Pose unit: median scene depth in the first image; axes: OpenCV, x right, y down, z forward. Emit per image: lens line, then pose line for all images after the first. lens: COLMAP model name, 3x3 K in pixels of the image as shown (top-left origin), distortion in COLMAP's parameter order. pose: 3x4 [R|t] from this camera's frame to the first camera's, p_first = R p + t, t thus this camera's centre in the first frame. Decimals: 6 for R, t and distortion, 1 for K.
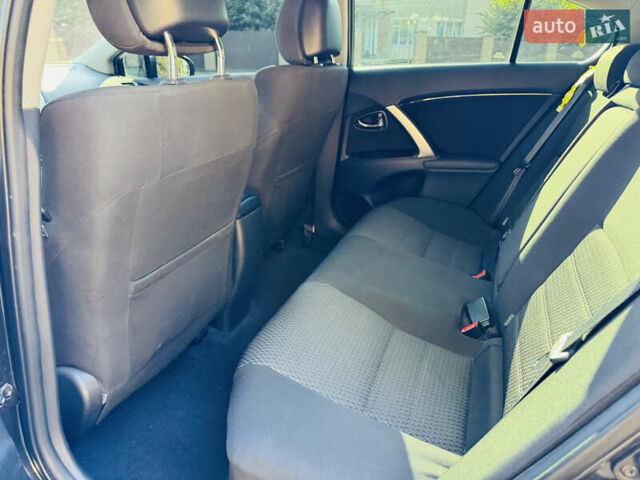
lens RADIAL K [[705.5, 0, 320.5], [0, 705.5, 254.3], [0, 0, 1]] dist [0.117870, -0.357215]
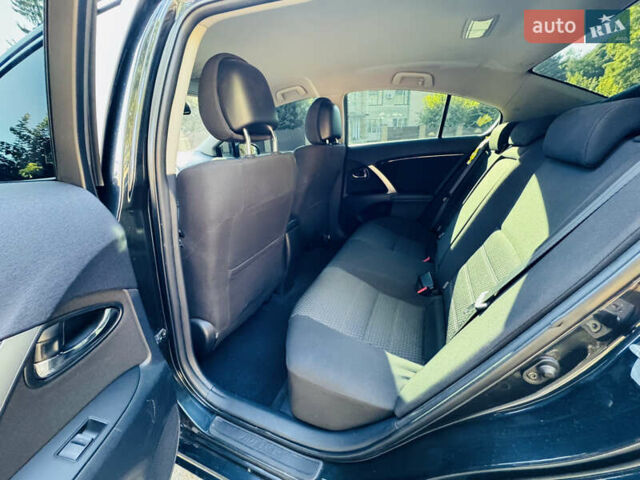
lens RADIAL K [[480.7, 0, 320.0], [0, 480.7, 240.0], [0, 0, 1]] dist [0.031940, -0.002805]
pose [[0.996414, -0.035632, -0.076745, 0.056980], [0.034740, 0.999313, -0.012931, -0.012557], [0.077153, 0.010219, 0.996967, -0.191882]]
